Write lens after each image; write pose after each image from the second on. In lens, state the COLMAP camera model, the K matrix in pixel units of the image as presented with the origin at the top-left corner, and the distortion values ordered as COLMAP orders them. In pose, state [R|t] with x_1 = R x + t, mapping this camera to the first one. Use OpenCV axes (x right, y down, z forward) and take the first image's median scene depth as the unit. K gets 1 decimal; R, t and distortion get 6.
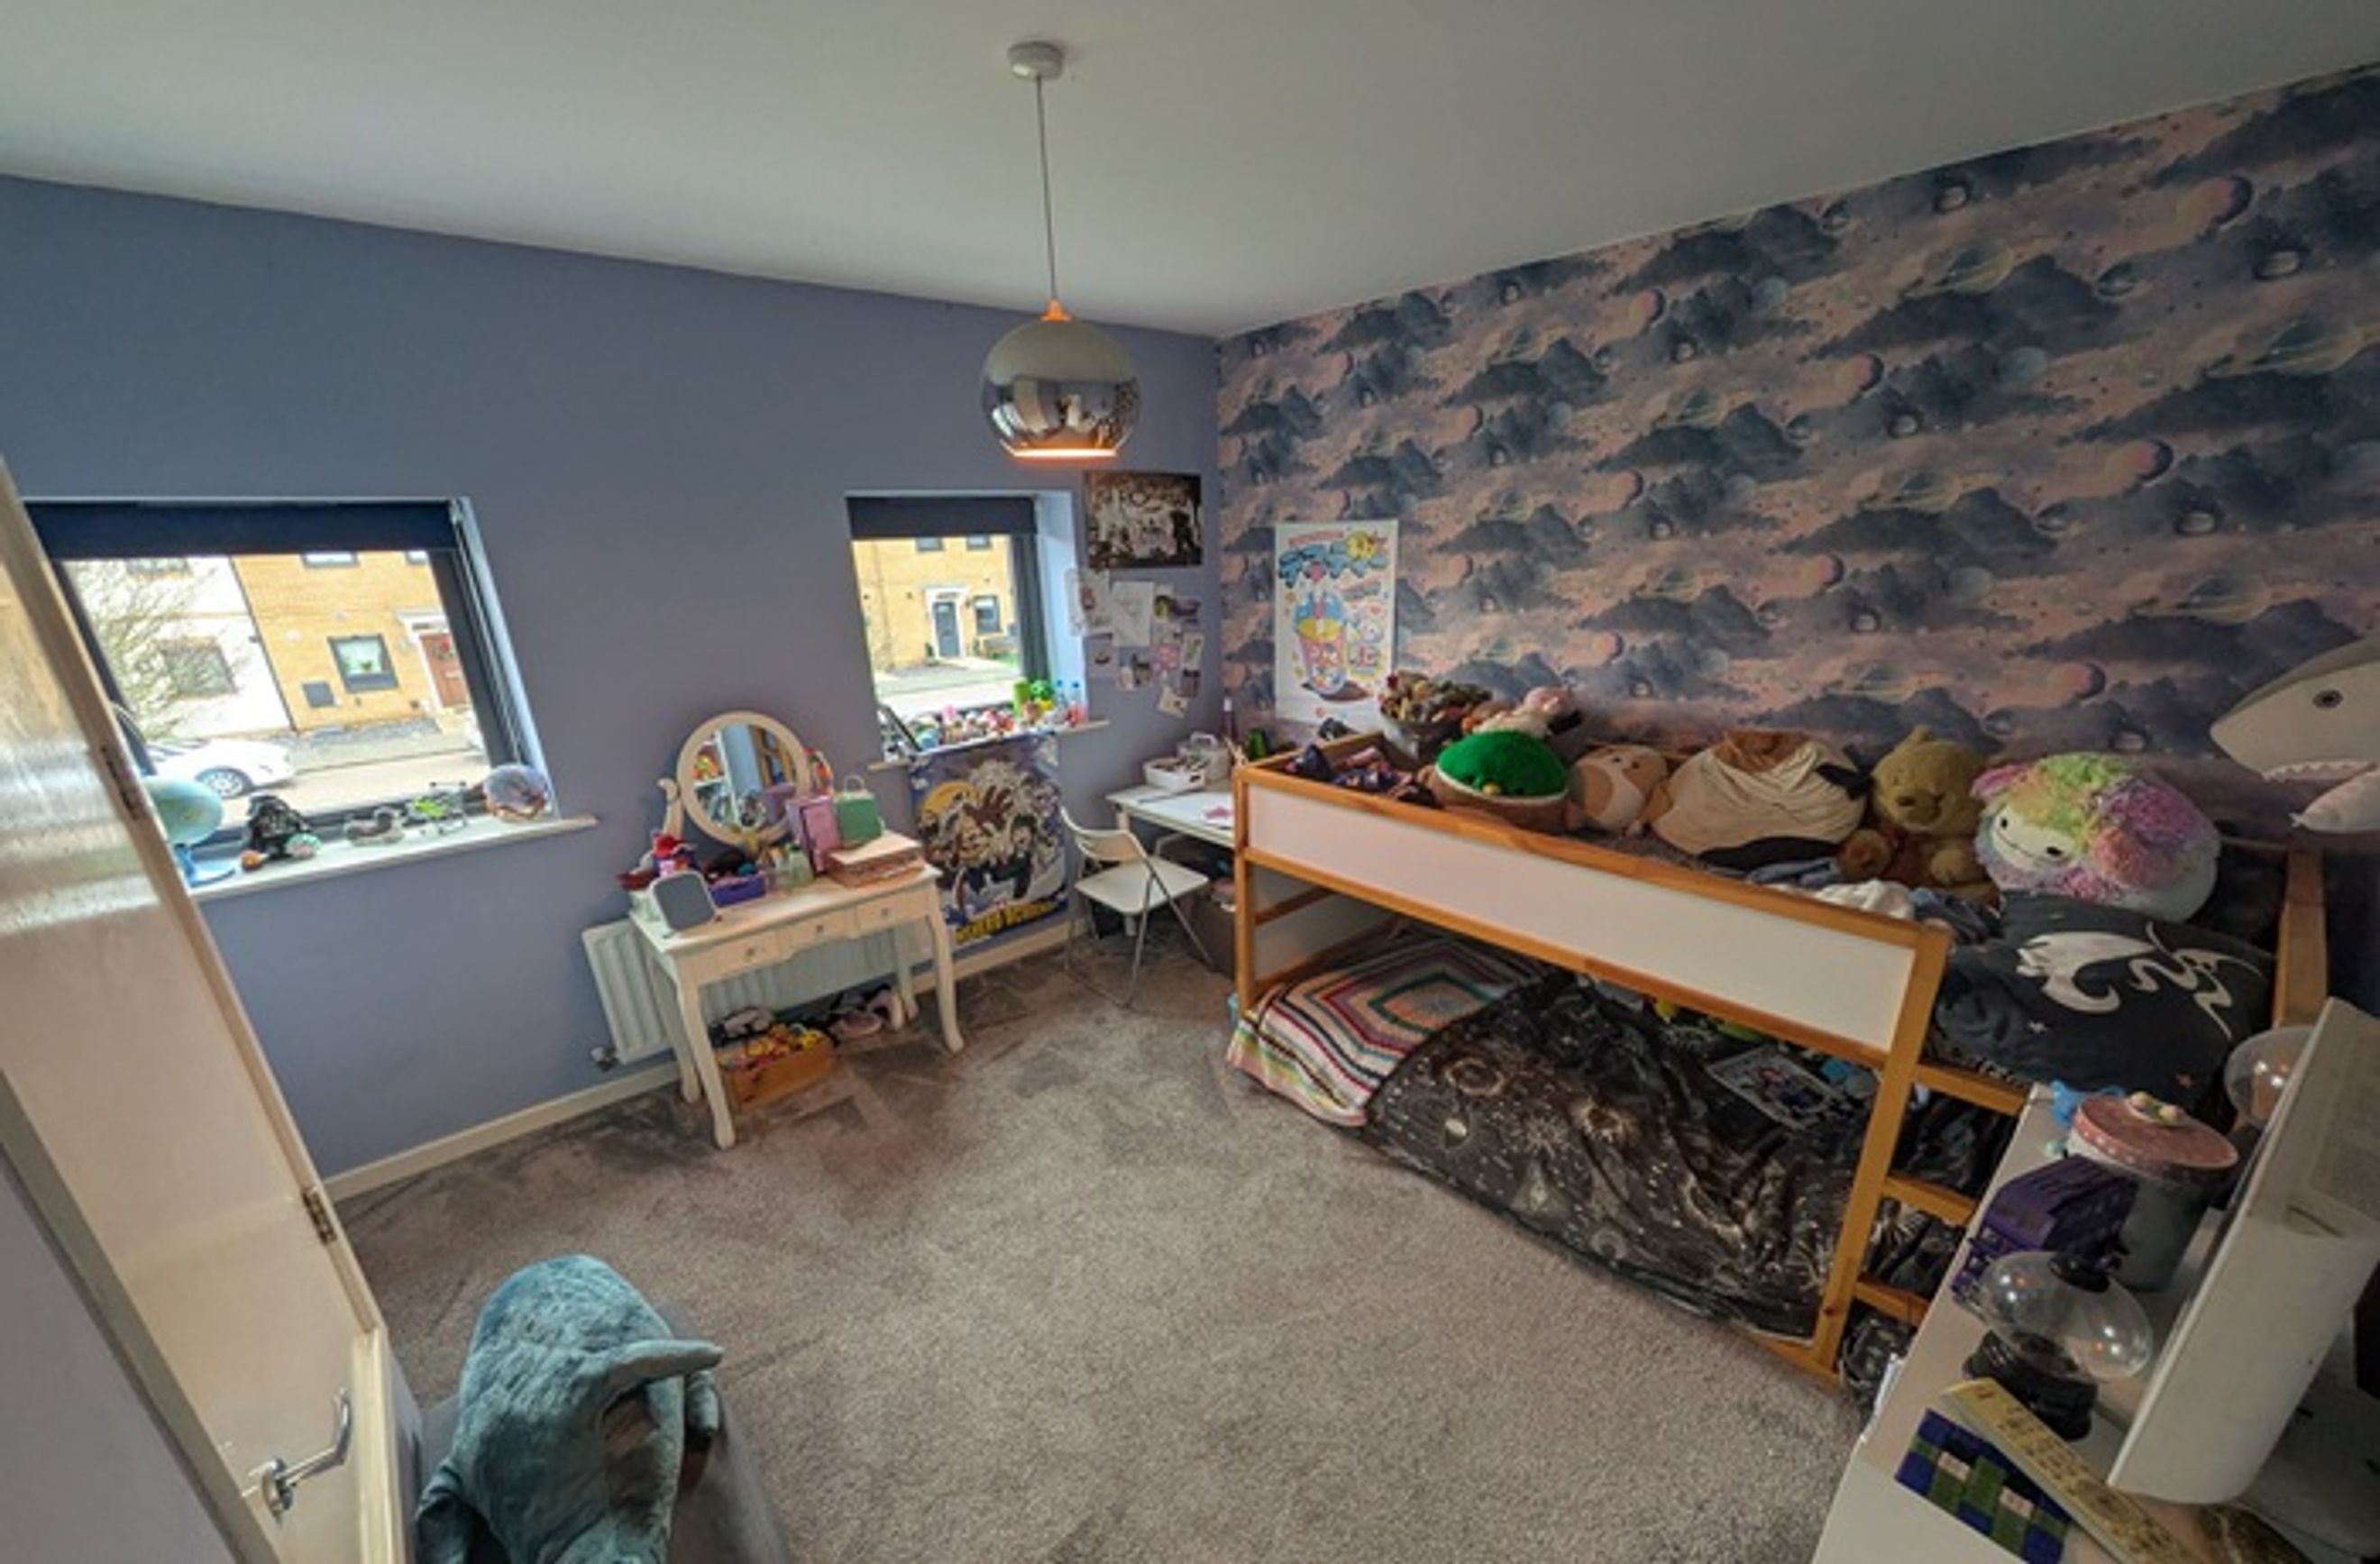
lens RADIAL K [[926.2, 0, 1190.1], [0, 926.2, 833.6], [0, 0, 1]] dist [0.001444, 0.000179]
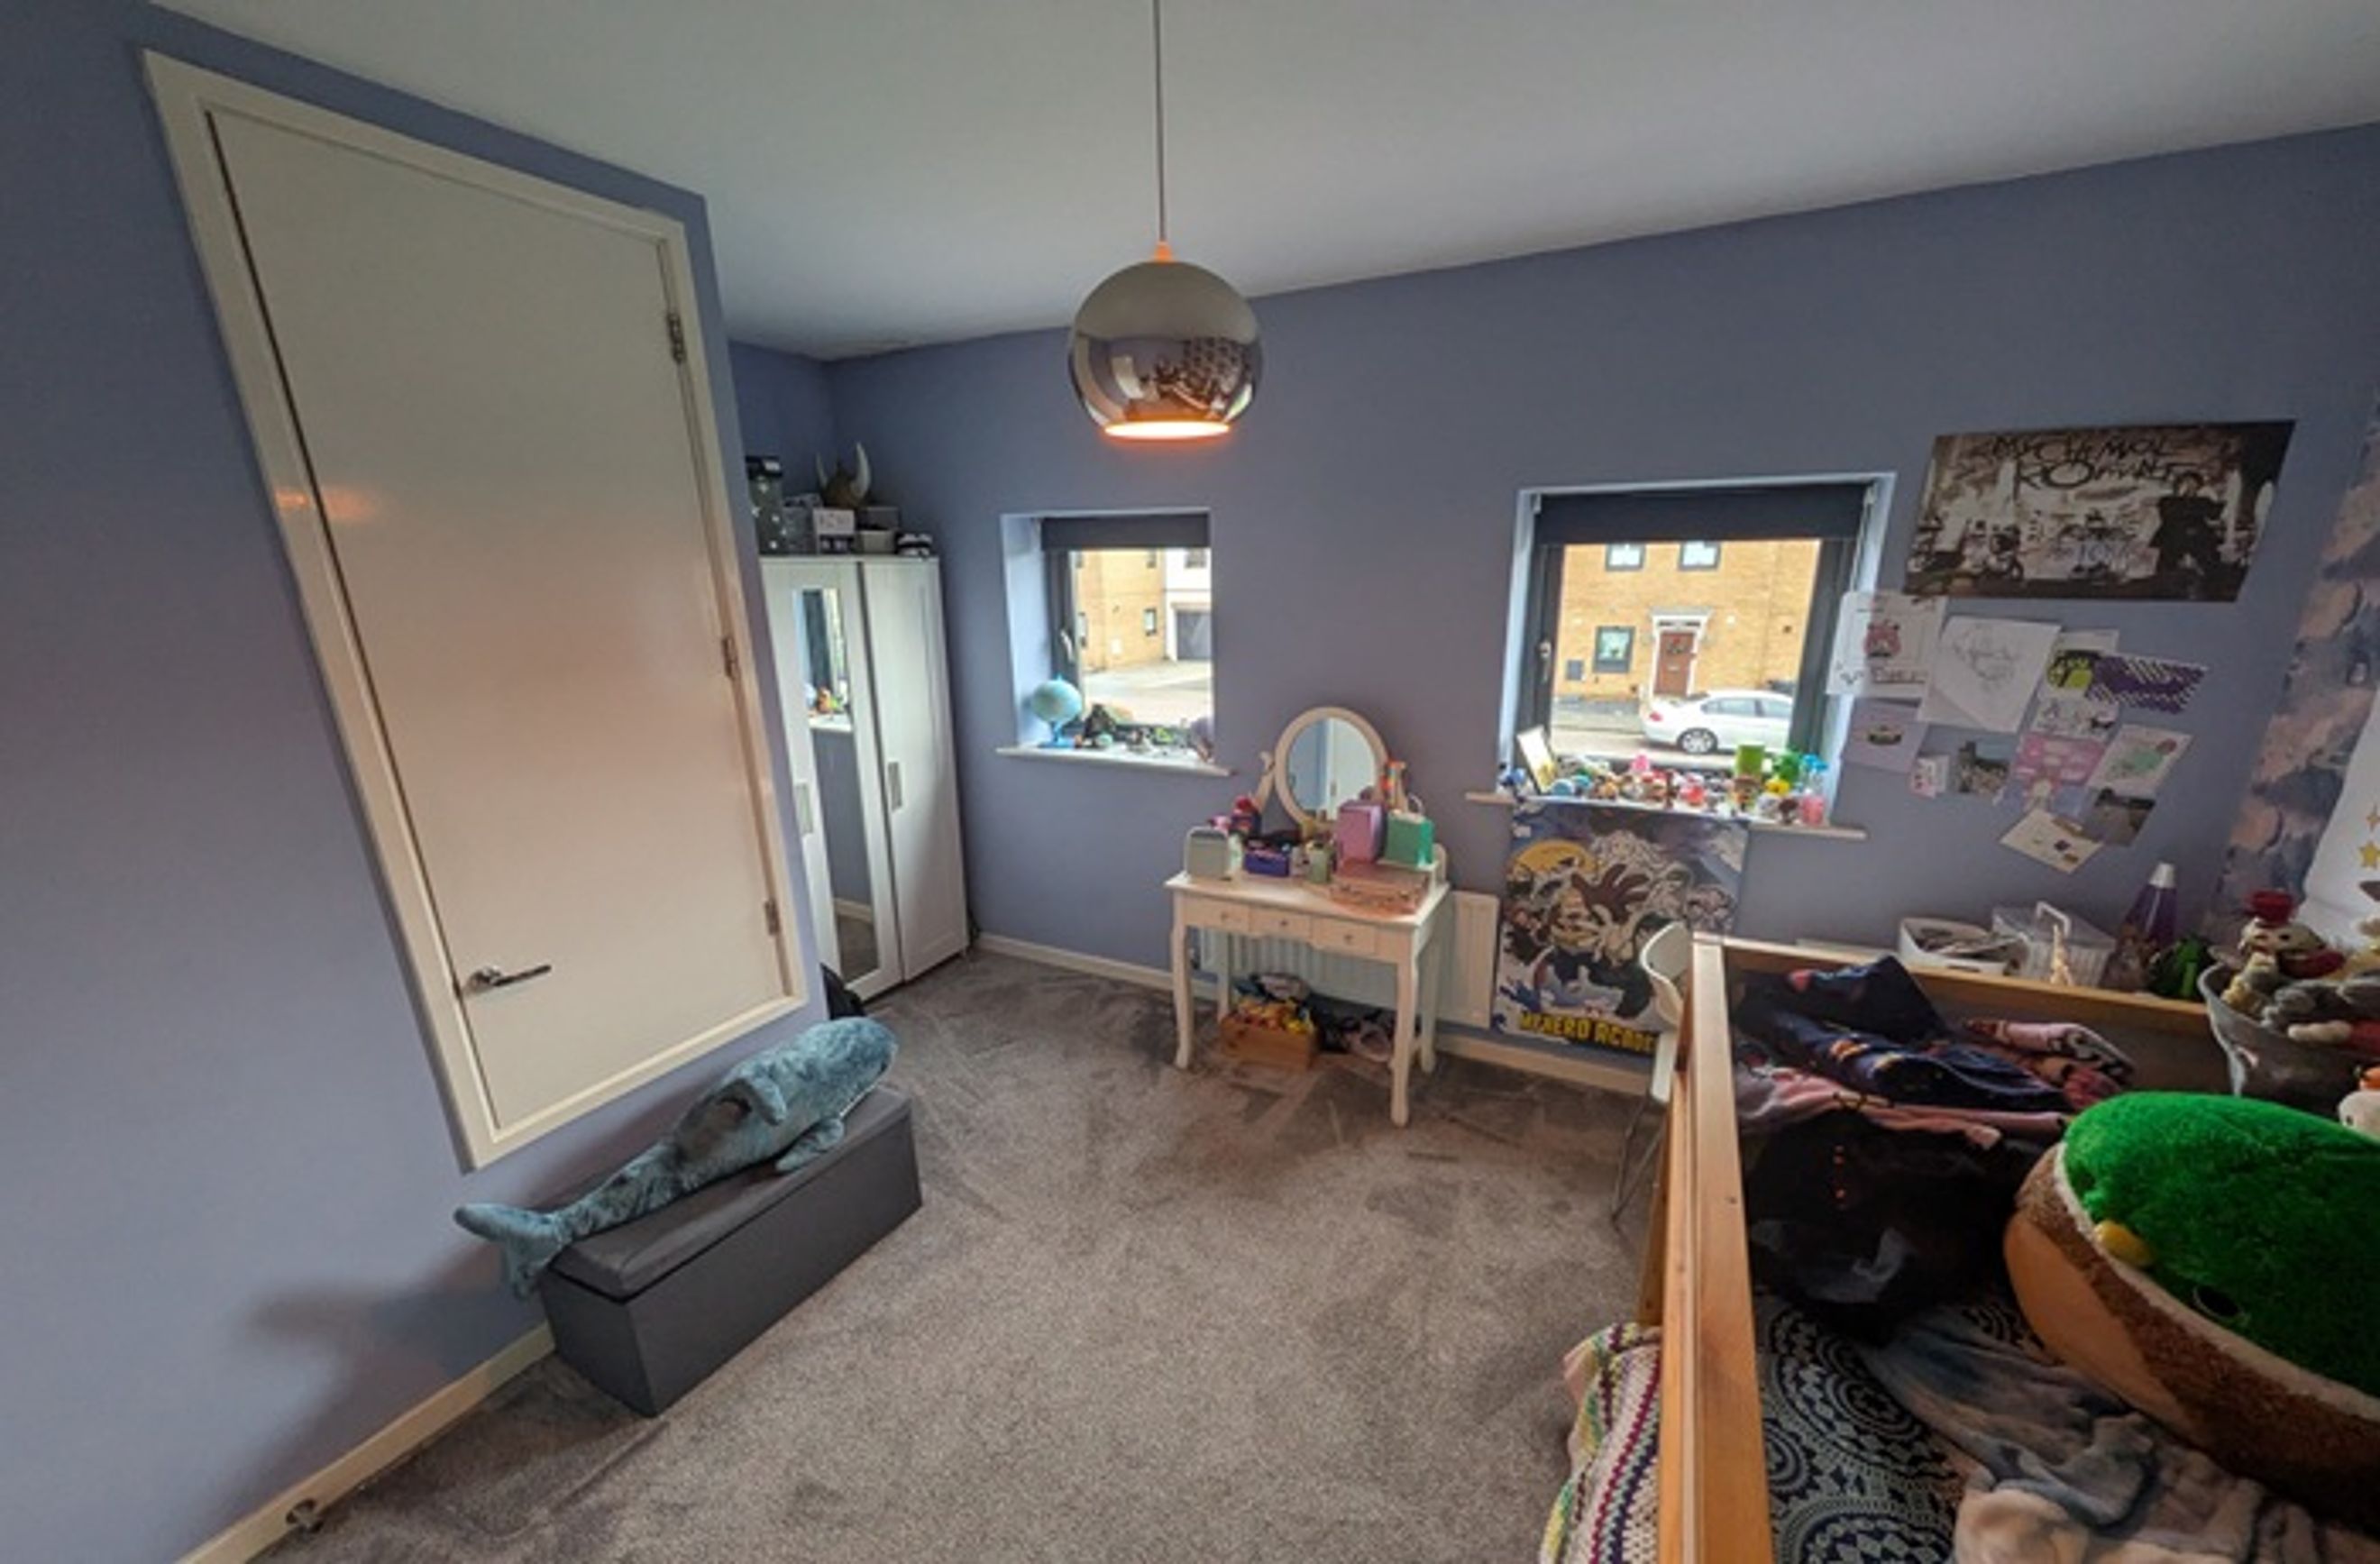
lens RADIAL K [[926.2, 0, 1190.1], [0, 926.2, 833.6], [0, 0, 1]] dist [0.001444, 0.000179]
pose [[0.360747, 0.283554, -0.888515, 0.326729], [-0.292463, 0.939006, 0.180924, -0.107493], [0.885622, 0.194590, 0.421672, 0.344796]]
